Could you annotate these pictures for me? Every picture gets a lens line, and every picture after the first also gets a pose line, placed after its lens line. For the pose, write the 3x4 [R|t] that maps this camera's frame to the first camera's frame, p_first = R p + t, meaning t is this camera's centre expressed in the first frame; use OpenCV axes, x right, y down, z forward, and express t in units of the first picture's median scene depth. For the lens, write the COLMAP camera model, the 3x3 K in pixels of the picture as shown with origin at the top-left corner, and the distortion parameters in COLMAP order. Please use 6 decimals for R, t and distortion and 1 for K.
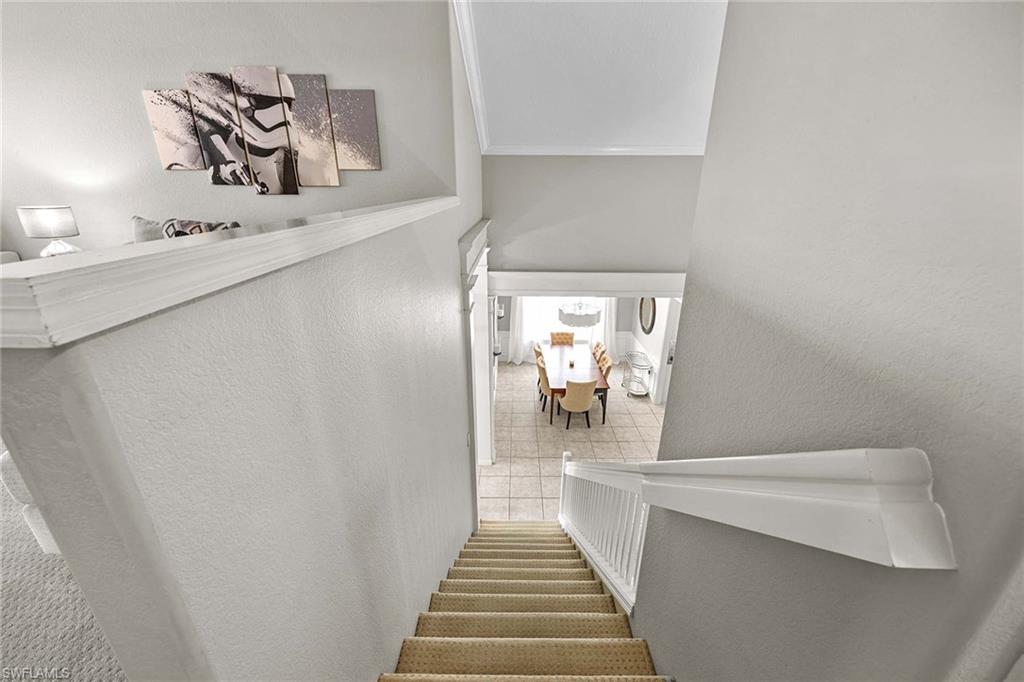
lens RADIAL K [[408.8, 0, 513.0], [0, 408.8, 332.0], [0, 0, 1]] dist [0.000022, -0.000012]
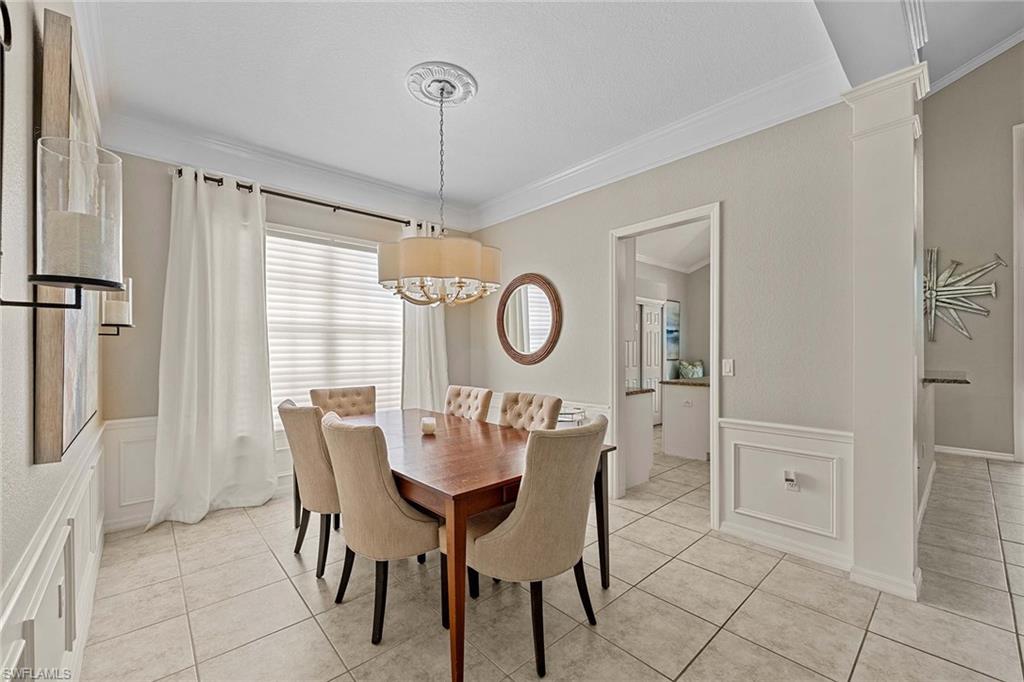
lens RADIAL K [[408.8, 0, 512.0], [0, 408.8, 341.0], [0, 0, 1]] dist [-0.000429, -0.000054]
pose [[0.737498, -0.001960, 0.675346, -0.020212], [0.242326, 0.934173, -0.261916, 0.100355], [-0.630377, 0.356816, 0.689426, 0.648866]]
